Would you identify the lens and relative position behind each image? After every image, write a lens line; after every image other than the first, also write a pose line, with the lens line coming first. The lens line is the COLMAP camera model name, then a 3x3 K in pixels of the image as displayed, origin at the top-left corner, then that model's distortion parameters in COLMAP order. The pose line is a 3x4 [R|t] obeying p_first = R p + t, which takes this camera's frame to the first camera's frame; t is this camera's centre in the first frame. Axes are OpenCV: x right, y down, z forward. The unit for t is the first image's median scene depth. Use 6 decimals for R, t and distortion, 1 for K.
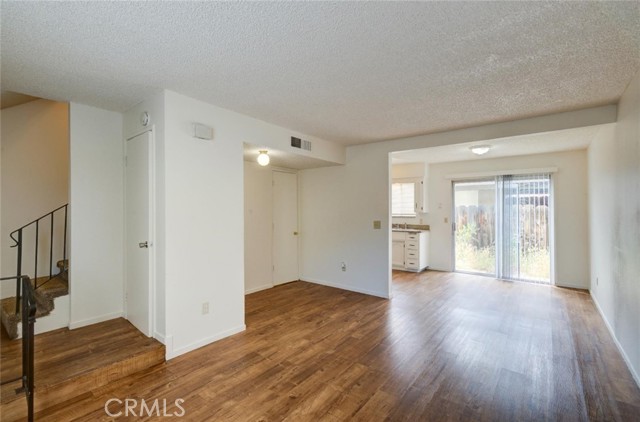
lens RADIAL K [[288.4, 0, 337.8], [0, 288.4, 187.7], [0, 0, 1]] dist [0.000263, -0.000009]
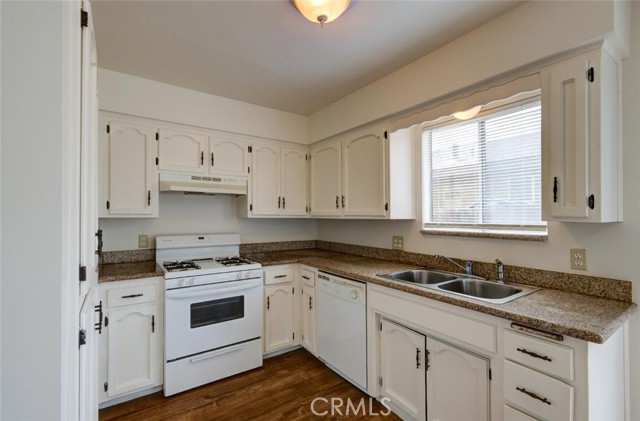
lens RADIAL K [[306.0, 0, 333.5], [0, 306.0, 213.6], [0, 0, 1]] dist [0.000145, 0.000071]
pose [[0.962590, -0.006169, -0.270892, 0.221222], [0.026354, 0.997133, 0.070938, 0.075557], [0.269677, -0.075423, 0.959992, 0.929479]]
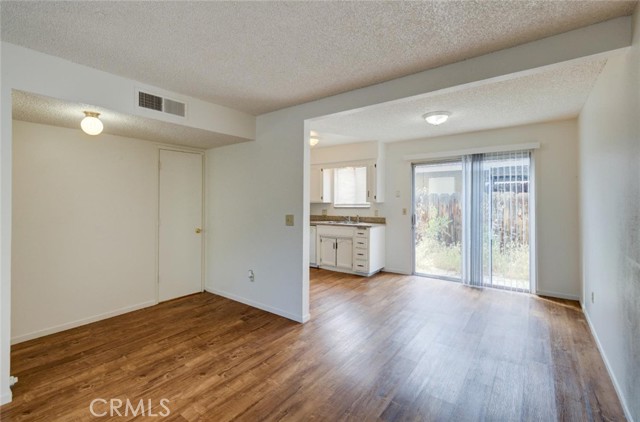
lens RADIAL K [[286.3, 0, 329.5], [0, 286.3, 182.7], [0, 0, 1]] dist [0.001177, 0.000691]
pose [[0.999953, -0.008950, 0.003618, 0.200062], [0.008892, 0.999836, 0.015782, 0.020713], [-0.003759, -0.015749, 0.999869, 0.239280]]
